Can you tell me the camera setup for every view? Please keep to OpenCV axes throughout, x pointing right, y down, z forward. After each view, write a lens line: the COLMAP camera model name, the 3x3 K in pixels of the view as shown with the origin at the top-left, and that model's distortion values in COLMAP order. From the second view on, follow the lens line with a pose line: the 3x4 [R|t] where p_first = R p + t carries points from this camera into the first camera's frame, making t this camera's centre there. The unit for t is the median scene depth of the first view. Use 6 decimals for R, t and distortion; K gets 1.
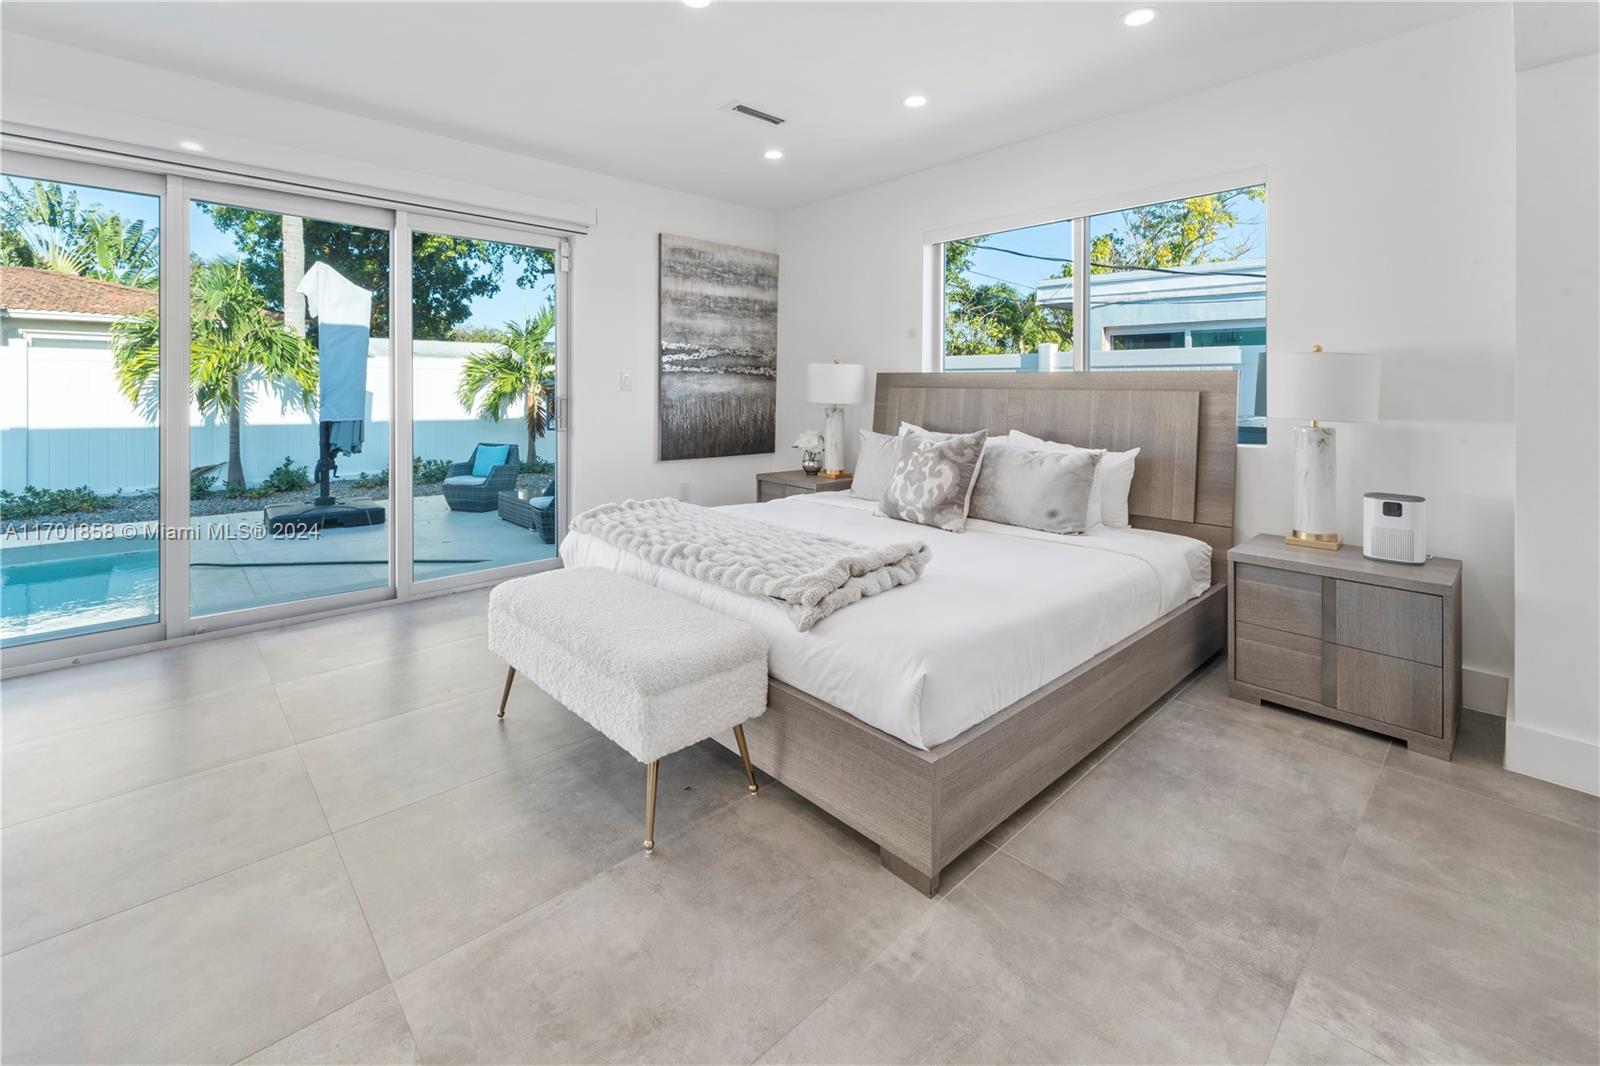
lens RADIAL K [[680.1, 0, 806.3], [0, 680.1, 408.3], [0, 0, 1]] dist [0.000264, -0.000319]
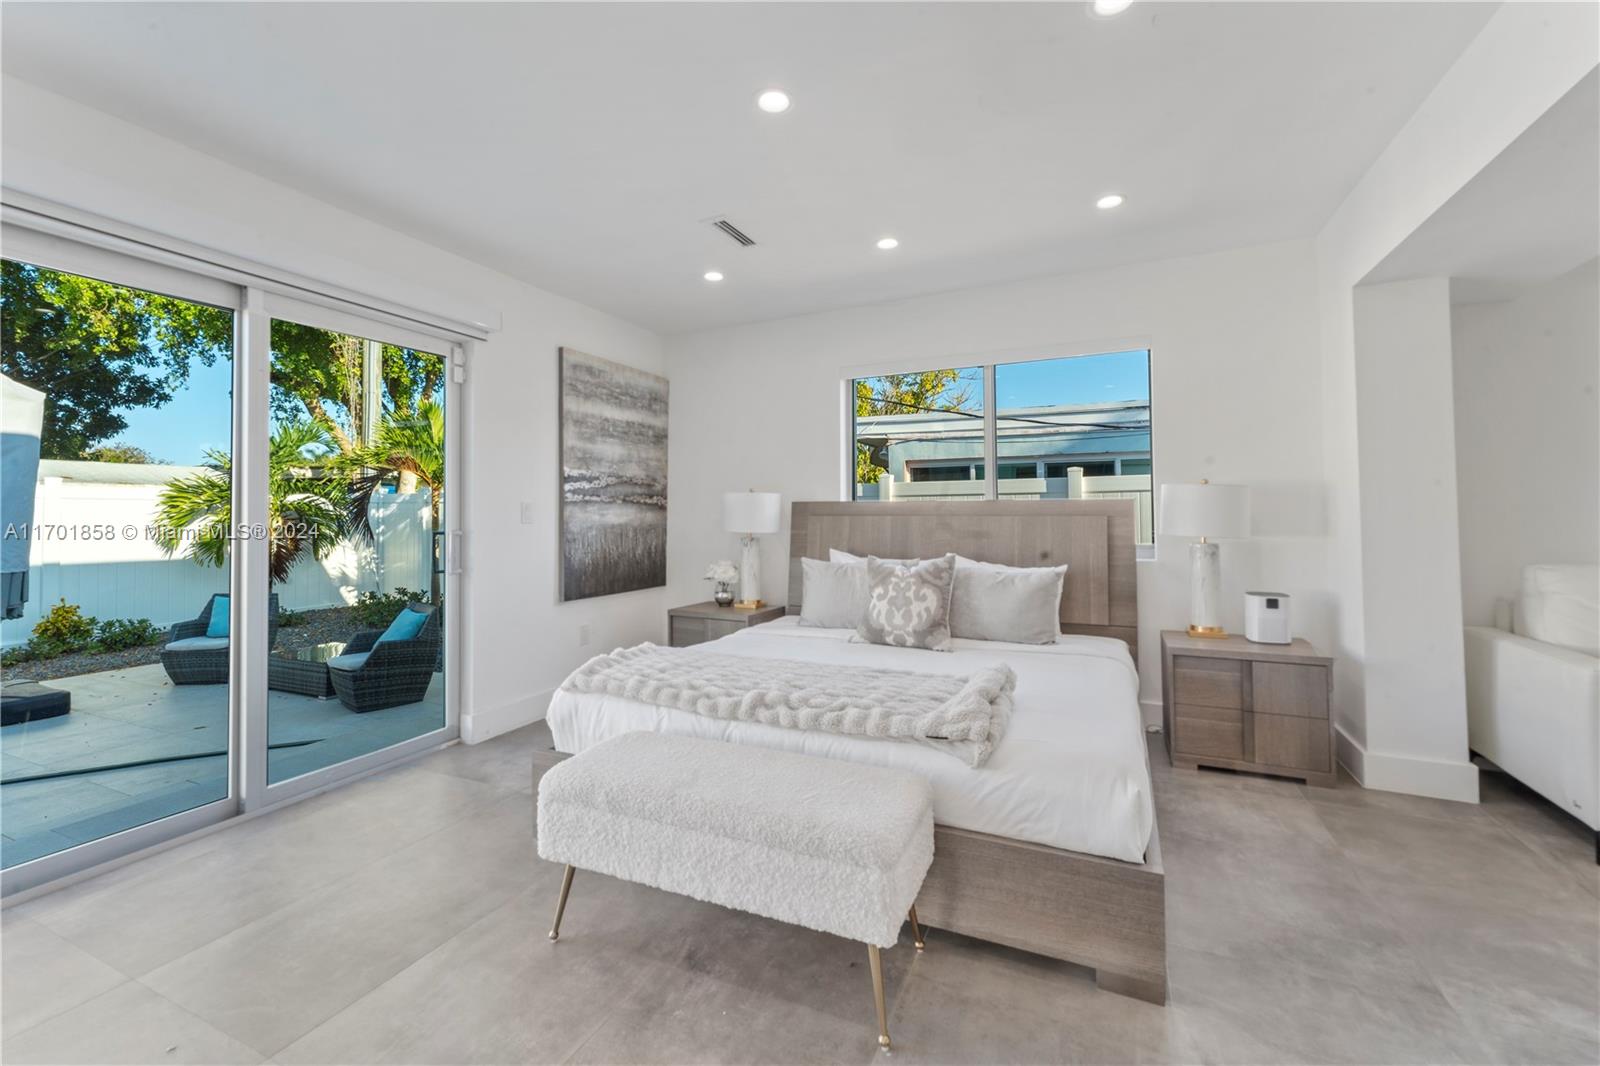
lens RADIAL K [[650.4, 0, 810.9], [0, 650.4, 516.6], [0, 0, 1]] dist [-0.000484, 0.000057]
pose [[0.925280, -0.013456, 0.379047, -0.235704], [0.023955, 0.999449, -0.022995, -0.006643], [-0.378529, 0.030357, 0.925092, 0.089769]]
